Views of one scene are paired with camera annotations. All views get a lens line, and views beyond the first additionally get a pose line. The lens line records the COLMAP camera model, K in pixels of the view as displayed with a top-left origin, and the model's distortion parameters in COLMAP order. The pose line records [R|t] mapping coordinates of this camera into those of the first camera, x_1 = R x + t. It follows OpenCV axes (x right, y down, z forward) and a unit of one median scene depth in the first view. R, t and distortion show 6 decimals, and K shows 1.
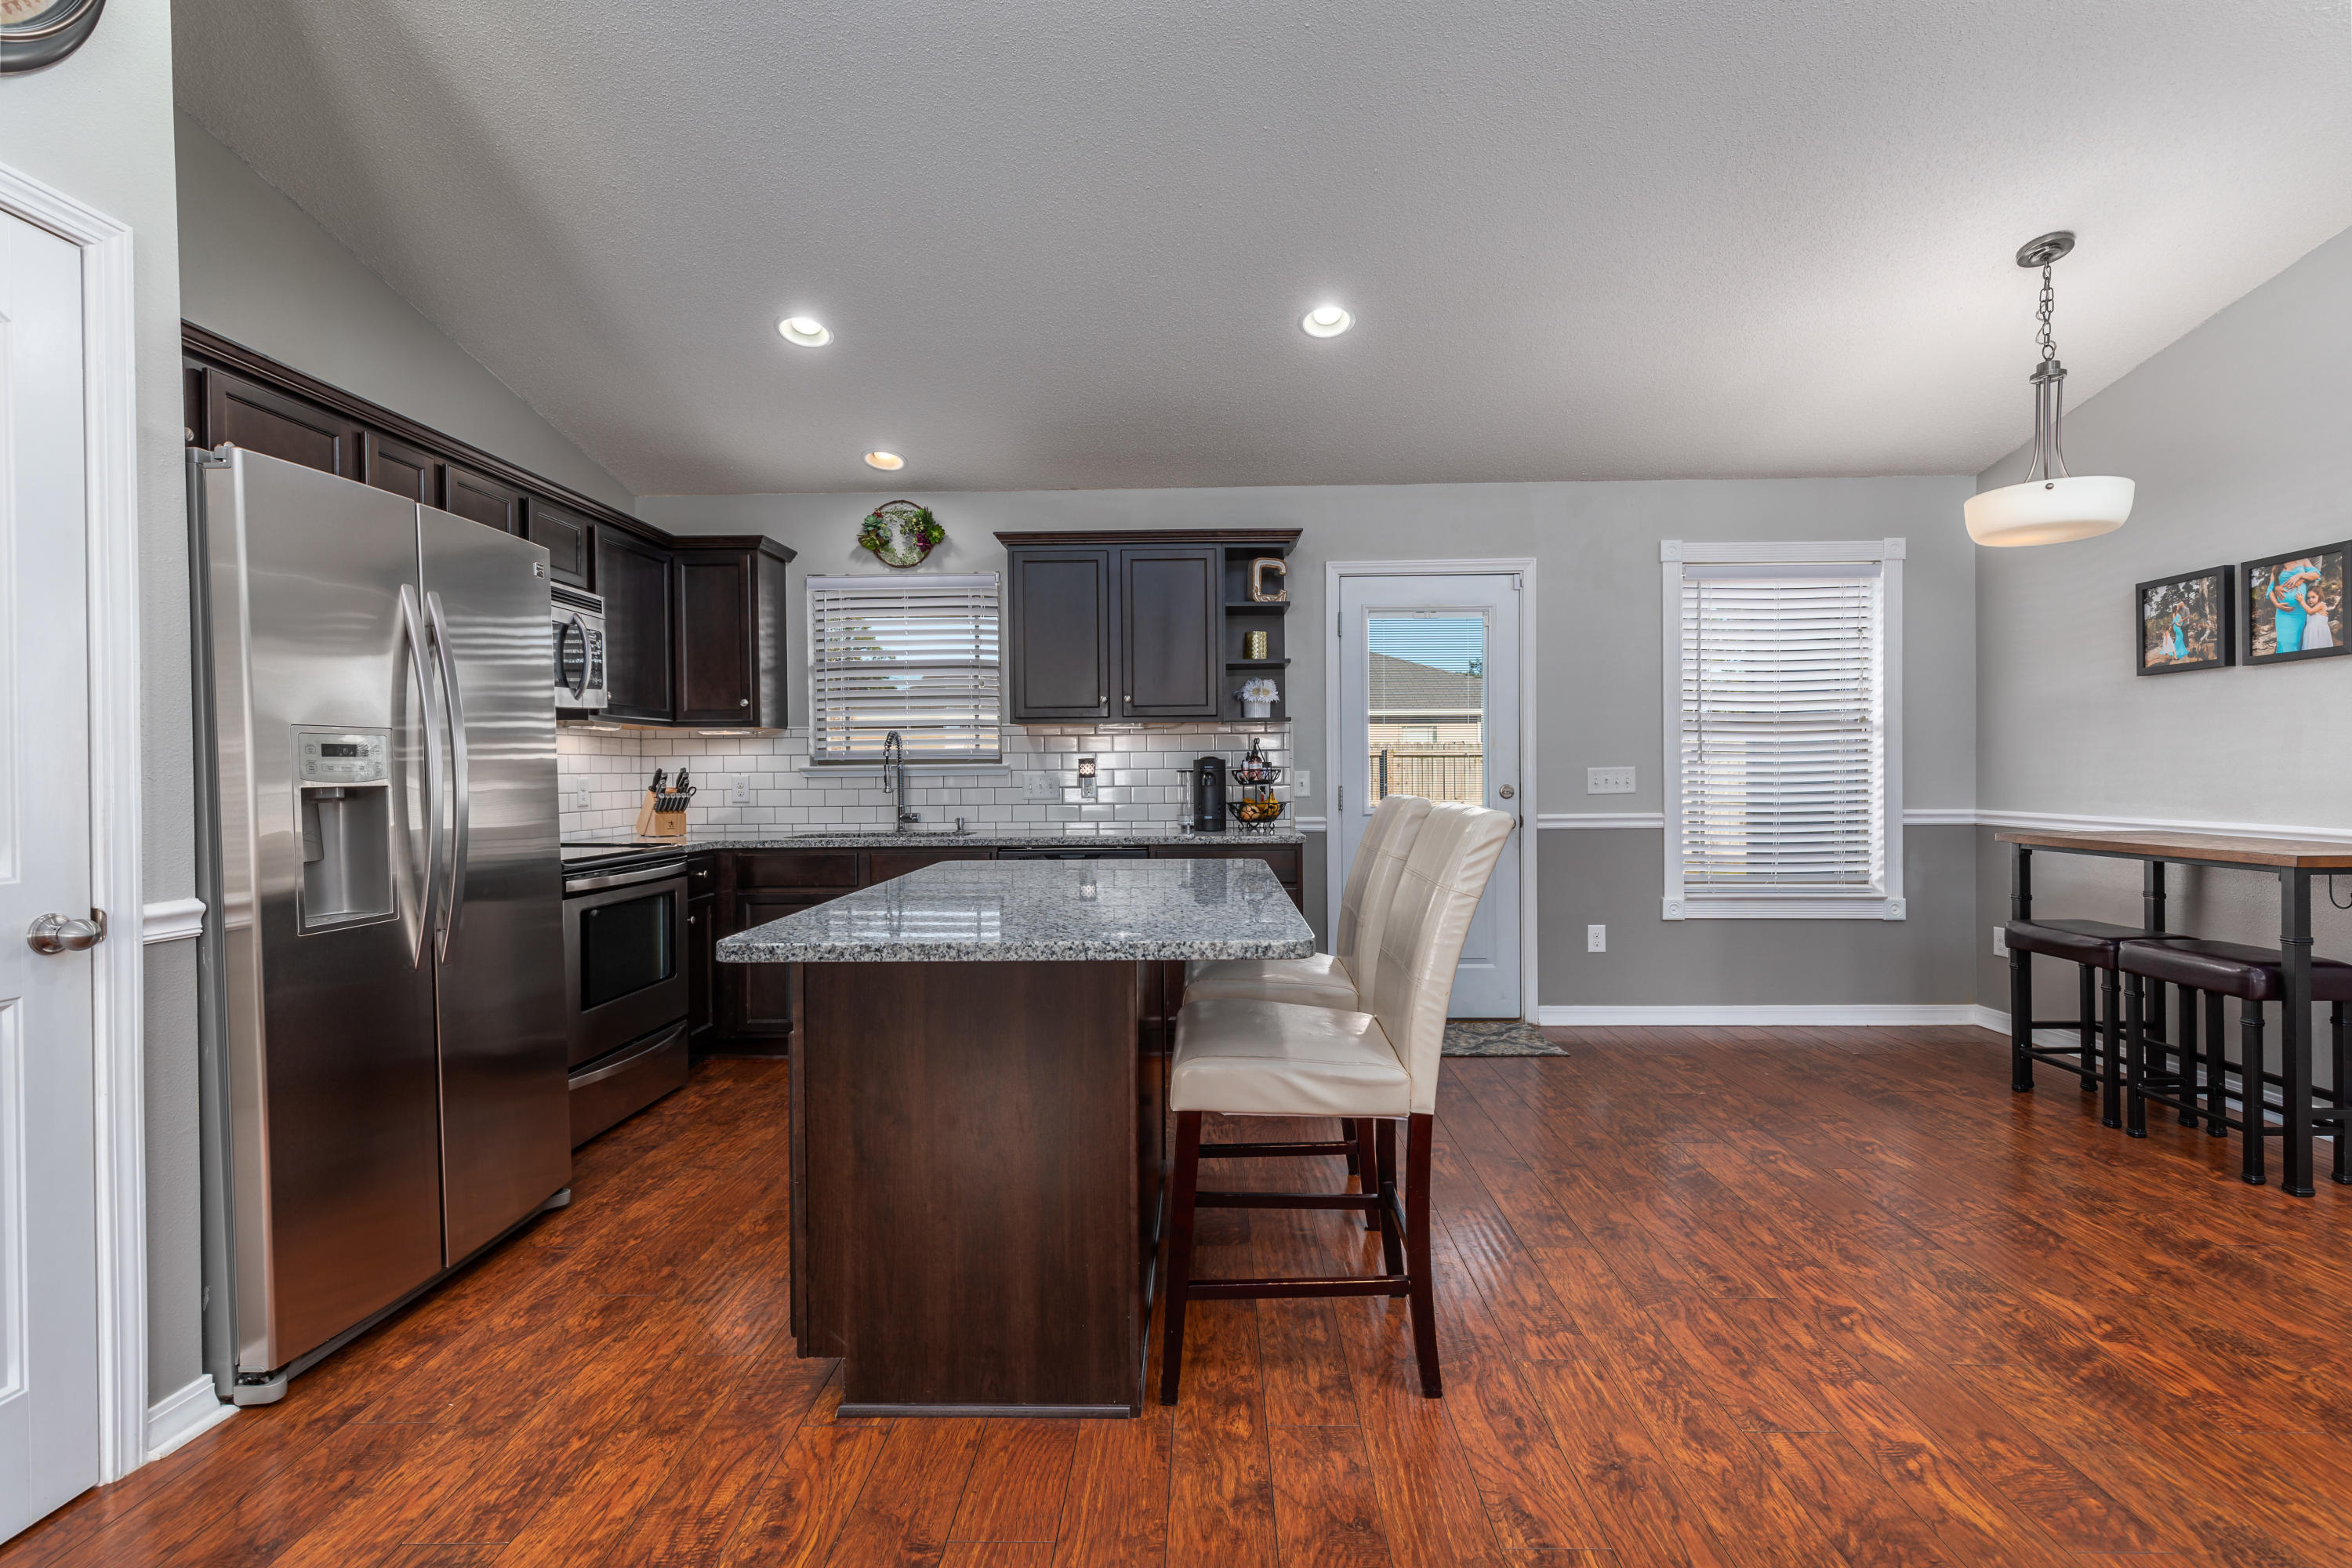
lens RADIAL K [[1059.7, 0, 1191.0], [0, 1059.7, 785.2], [0, 0, 1]] dist [0.007749, -0.002846]
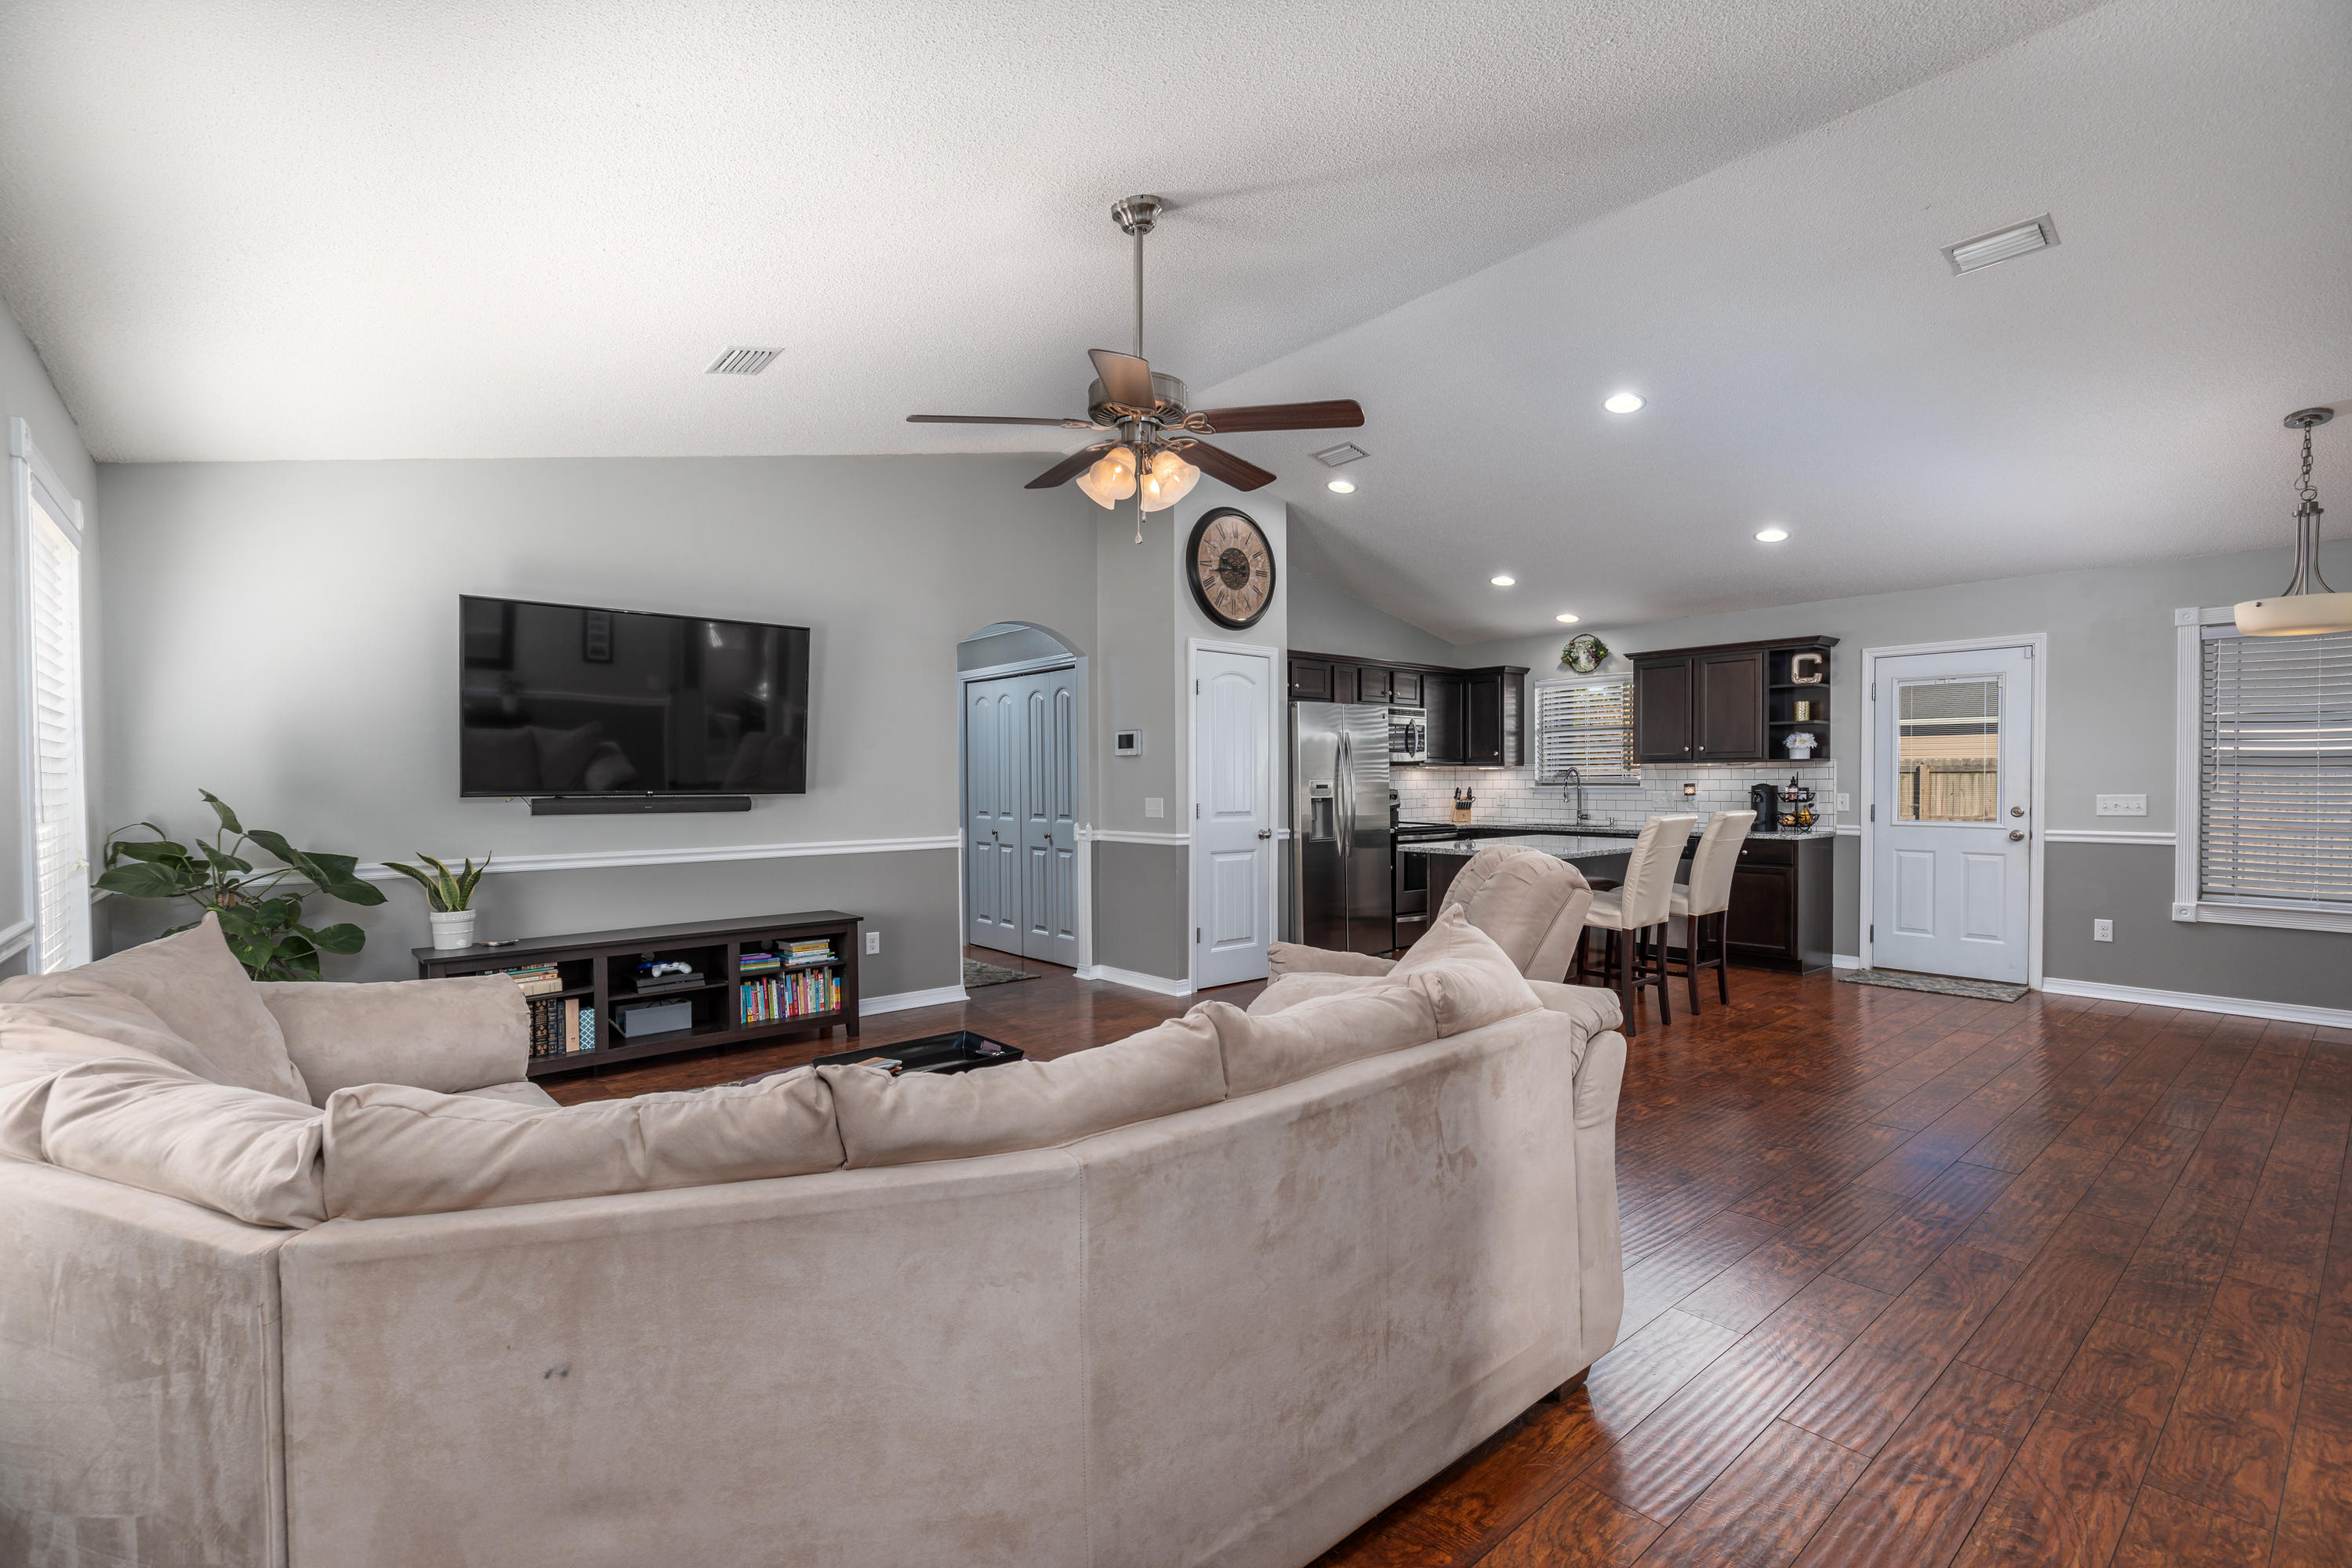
lens RADIAL K [[1059.7, 0, 1181.6], [0, 1059.7, 799.8], [0, 0, 1]] dist [0.007749, -0.002846]
pose [[0.662998, 0.021132, -0.748323, 0.739502], [-0.012527, 0.999775, 0.017134, -0.023003], [0.748516, -0.001986, 0.663114, -0.808437]]
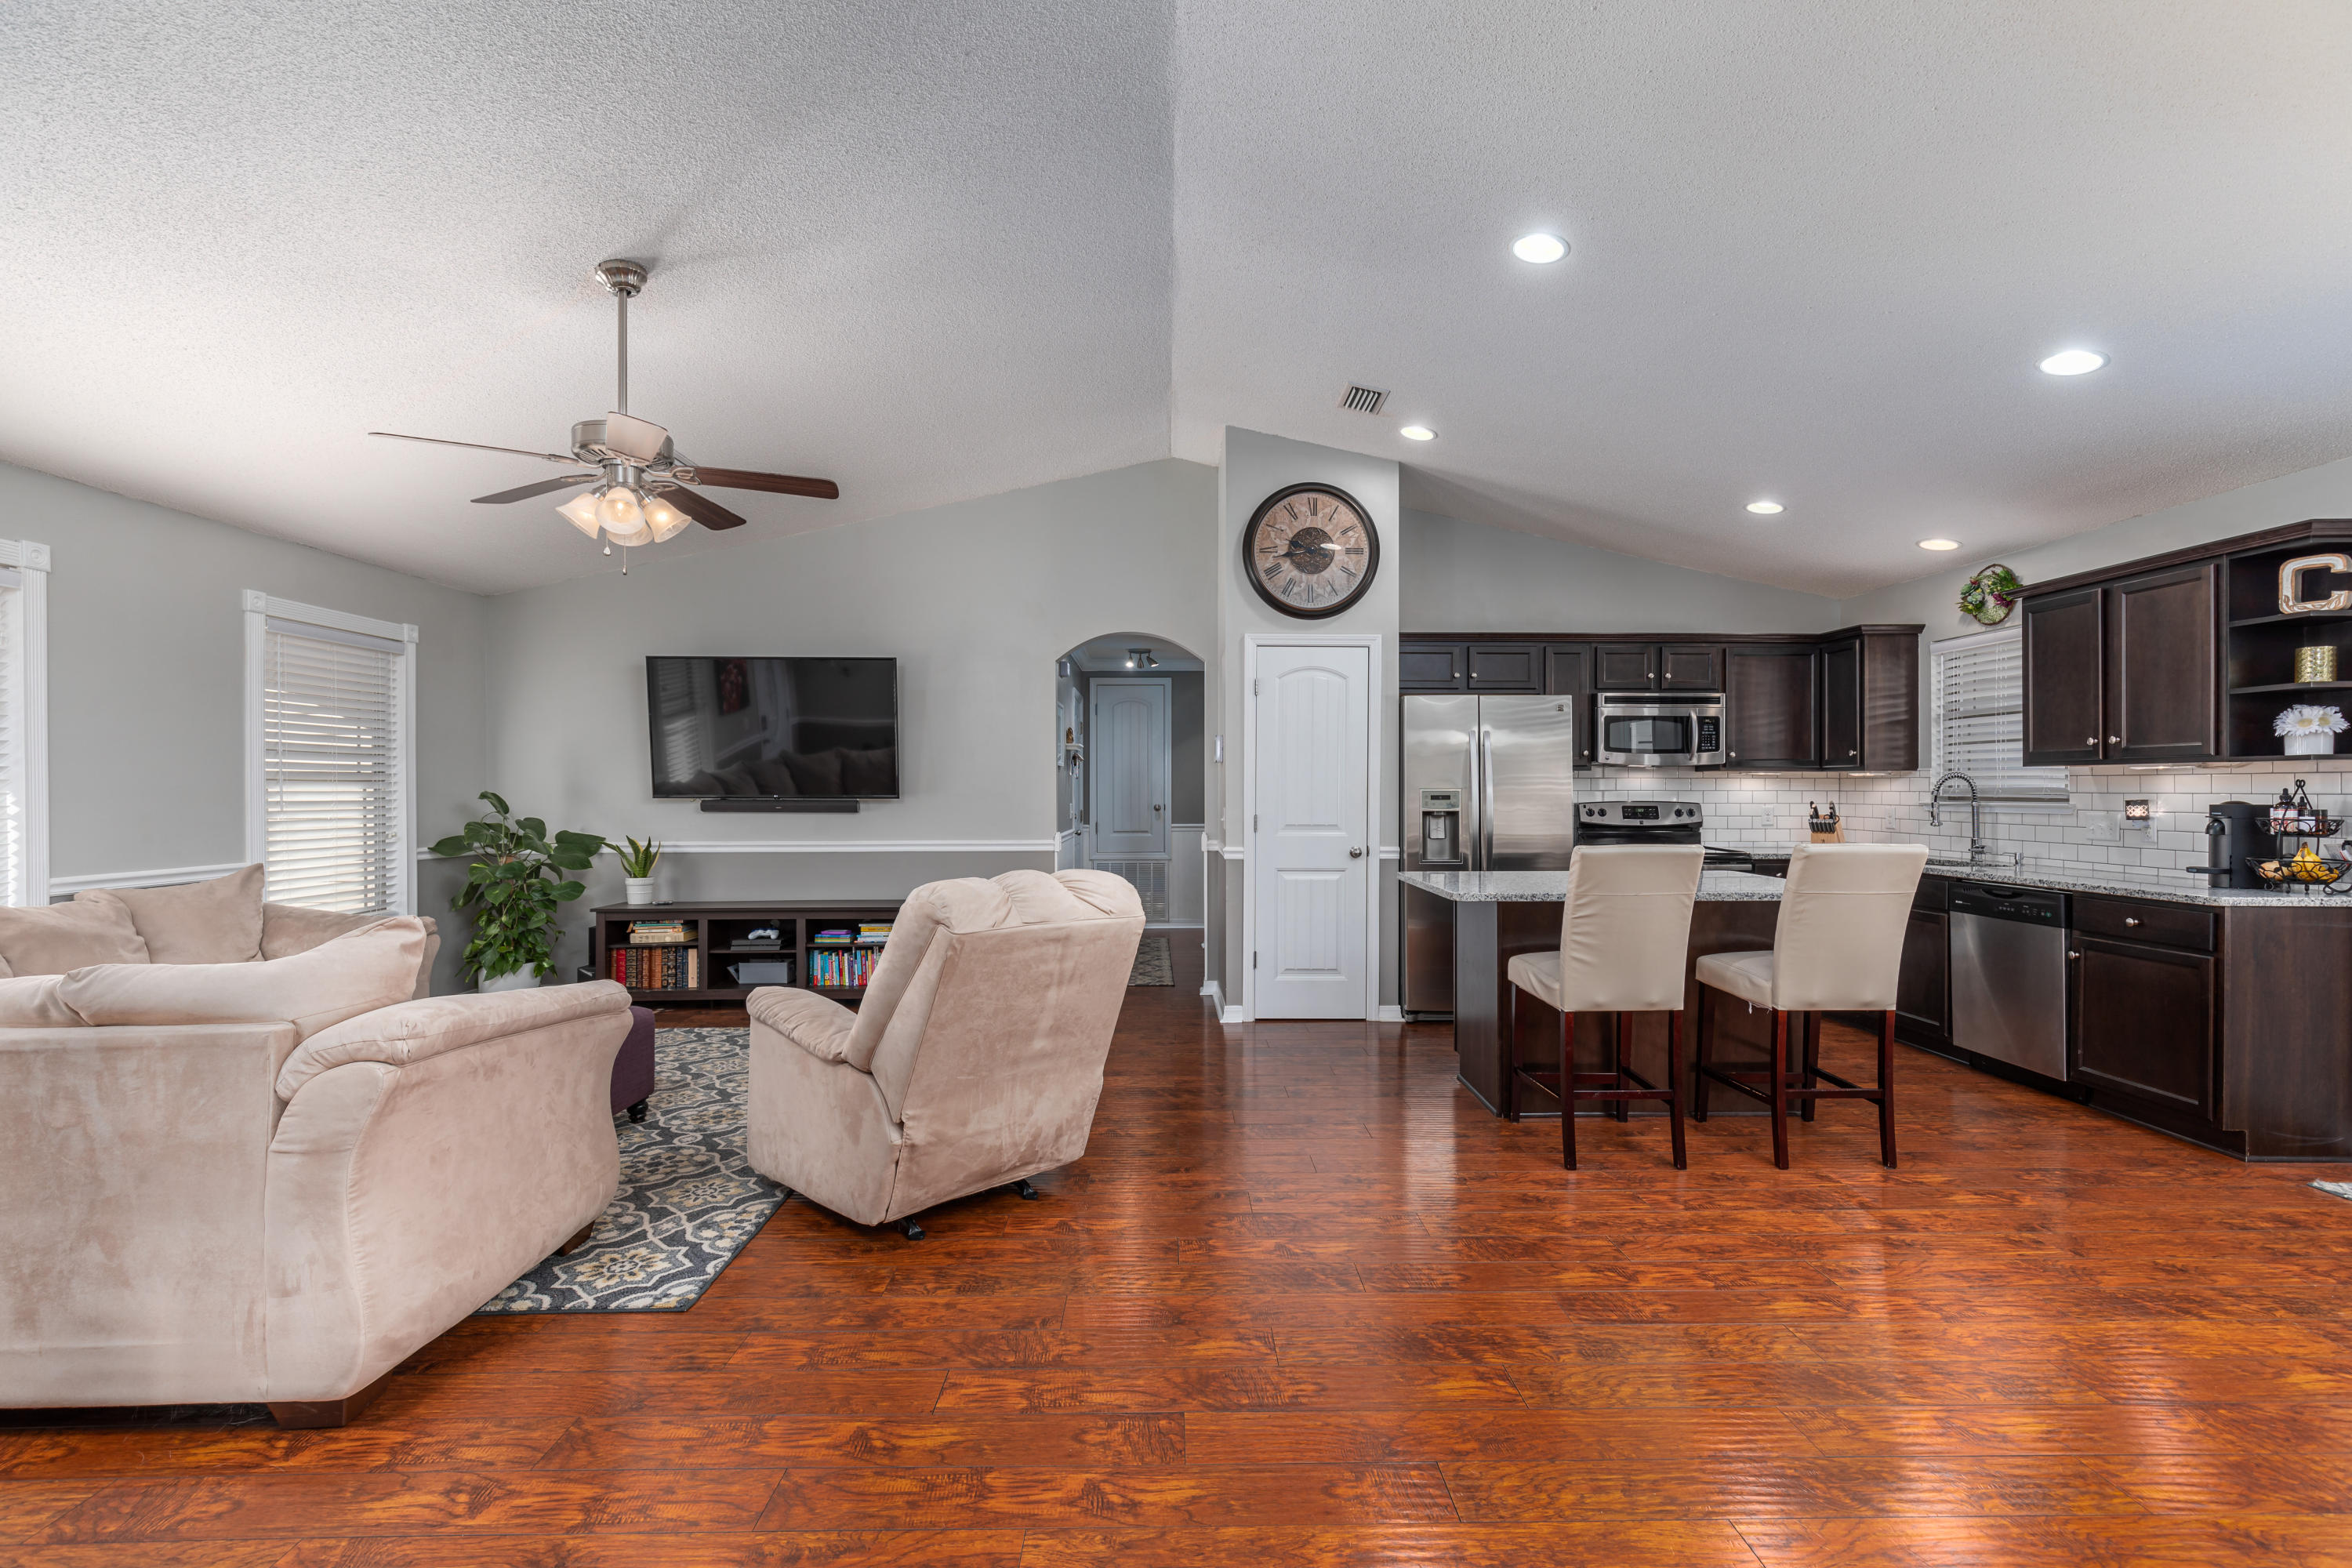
lens RADIAL K [[1059.7, 0, 1172.5], [0, 1059.7, 795.2], [0, 0, 1]] dist [0.007749, -0.002846]
pose [[0.028439, 0.017057, -0.999450, 1.017139], [-0.015043, 0.999748, 0.016634, -0.039750], [0.999482, 0.014561, 0.028689, 0.135348]]
